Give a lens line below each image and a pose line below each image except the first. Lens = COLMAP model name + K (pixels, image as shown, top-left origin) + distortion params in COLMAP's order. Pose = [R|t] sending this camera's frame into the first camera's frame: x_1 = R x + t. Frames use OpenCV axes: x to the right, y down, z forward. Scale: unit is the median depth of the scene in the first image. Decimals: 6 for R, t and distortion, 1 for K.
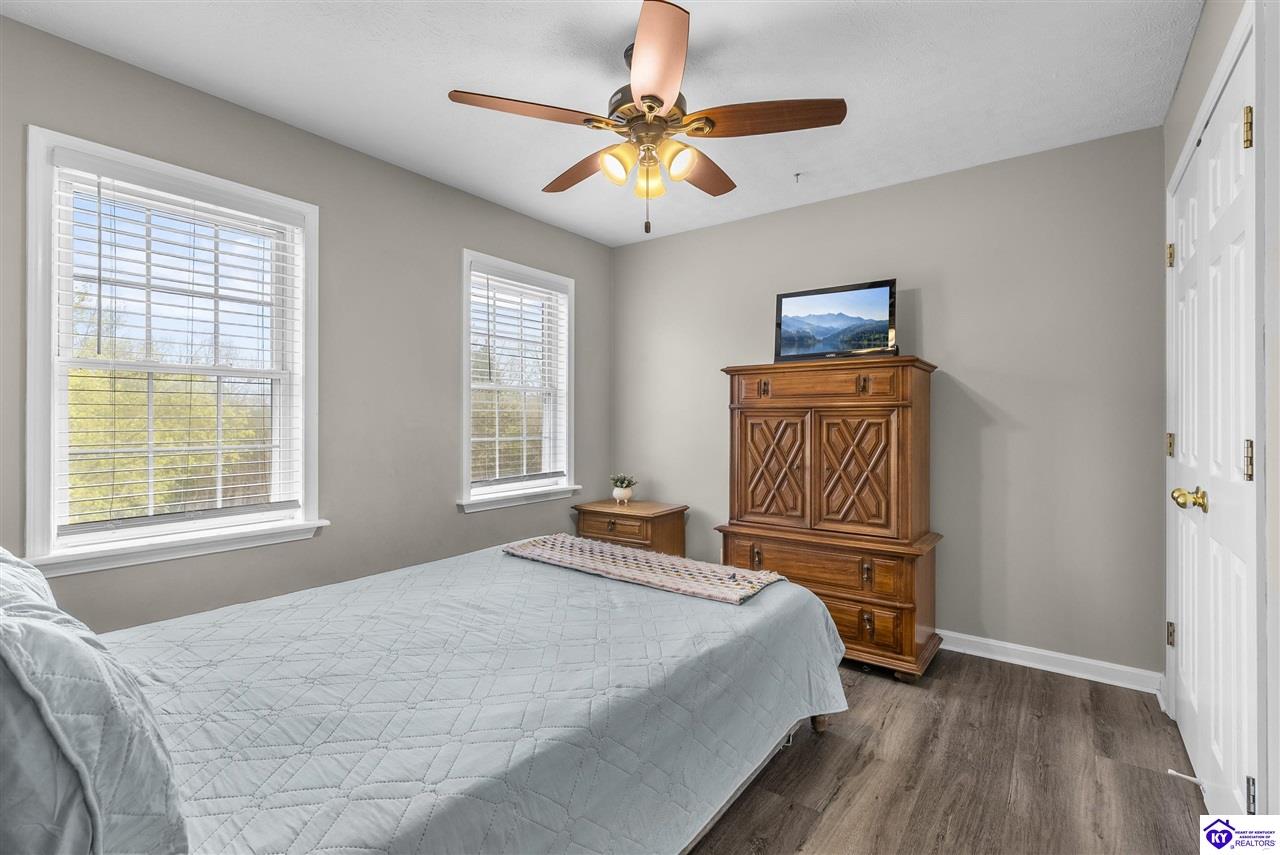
lens RADIAL K [[585.0, 0, 641.6], [0, 585.0, 420.5], [0, 0, 1]] dist [-0.009220, 0.003609]
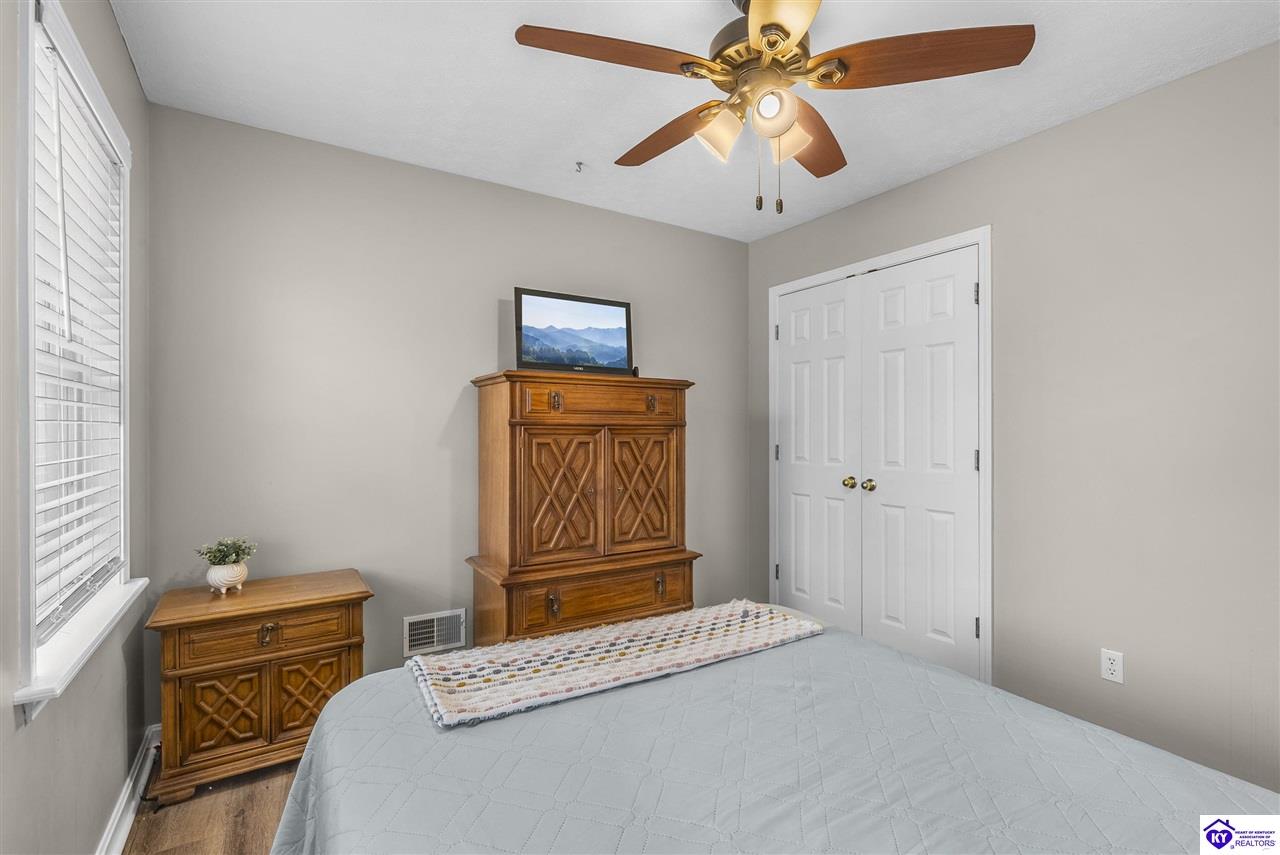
lens RADIAL K [[585.0, 0, 647.8], [0, 585.0, 430.1], [0, 0, 1]] dist [-0.009220, 0.003609]
pose [[0.352019, 0.000737, 0.935993, -0.546411], [-0.001279, 0.999999, -0.000306, -0.013854], [-0.935992, -0.001090, 0.352019, 0.599562]]
